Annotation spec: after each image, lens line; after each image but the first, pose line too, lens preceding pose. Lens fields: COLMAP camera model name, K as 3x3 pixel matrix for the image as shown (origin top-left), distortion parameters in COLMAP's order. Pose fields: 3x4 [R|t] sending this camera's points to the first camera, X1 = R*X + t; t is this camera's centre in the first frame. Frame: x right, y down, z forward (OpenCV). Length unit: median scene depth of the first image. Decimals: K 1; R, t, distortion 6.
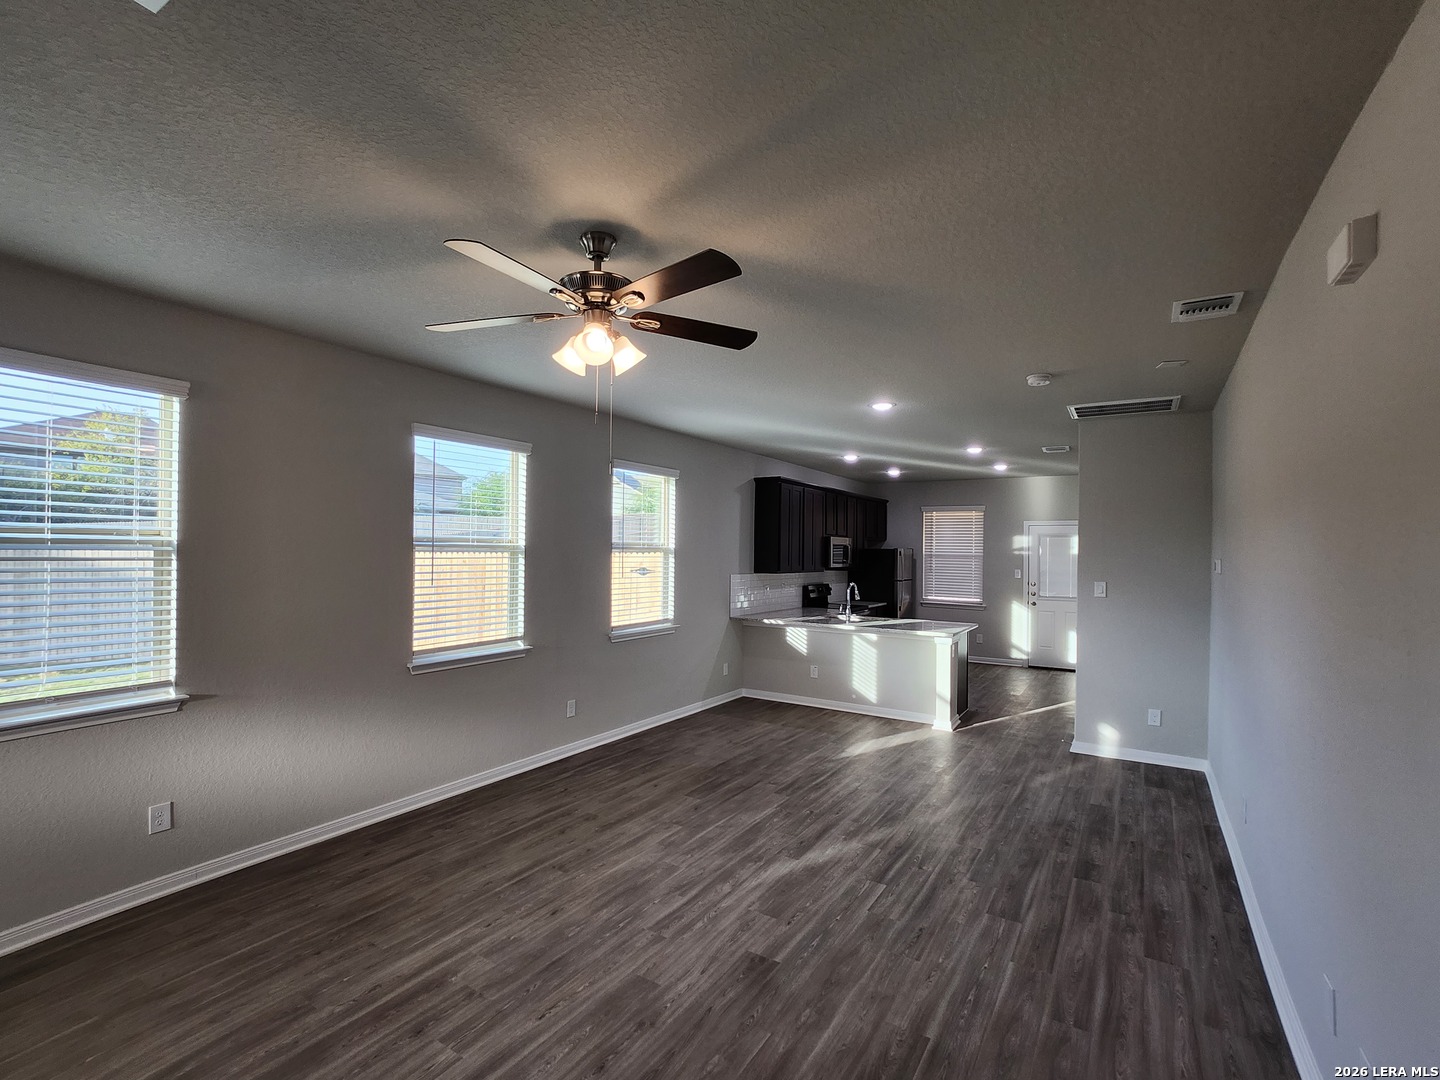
lens RADIAL K [[657.7, 0, 714.1], [0, 657.7, 541.5], [0, 0, 1]] dist [0.003177, 0.001927]
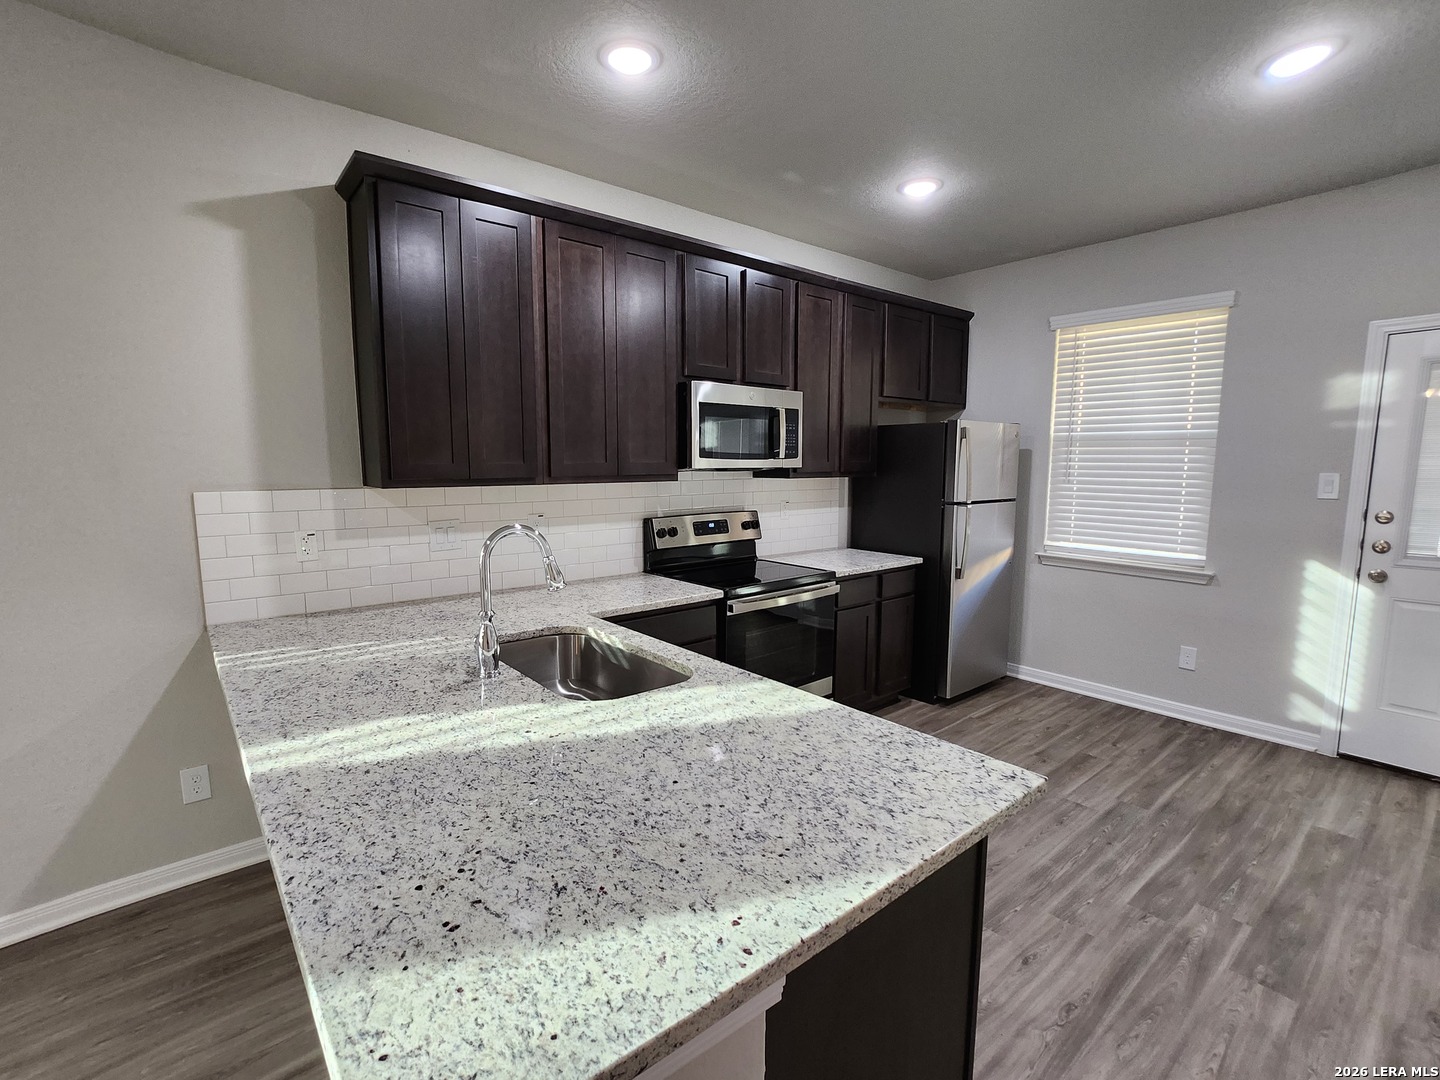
lens RADIAL K [[657.7, 0, 725.5], [0, 657.7, 541.9], [0, 0, 1]] dist [0.003177, 0.001927]
pose [[0.956189, 0.024562, -0.291716, 0.263175], [0.014918, 0.991092, 0.132344, 0.027560], [0.292368, -0.130898, 0.947305, 0.582342]]
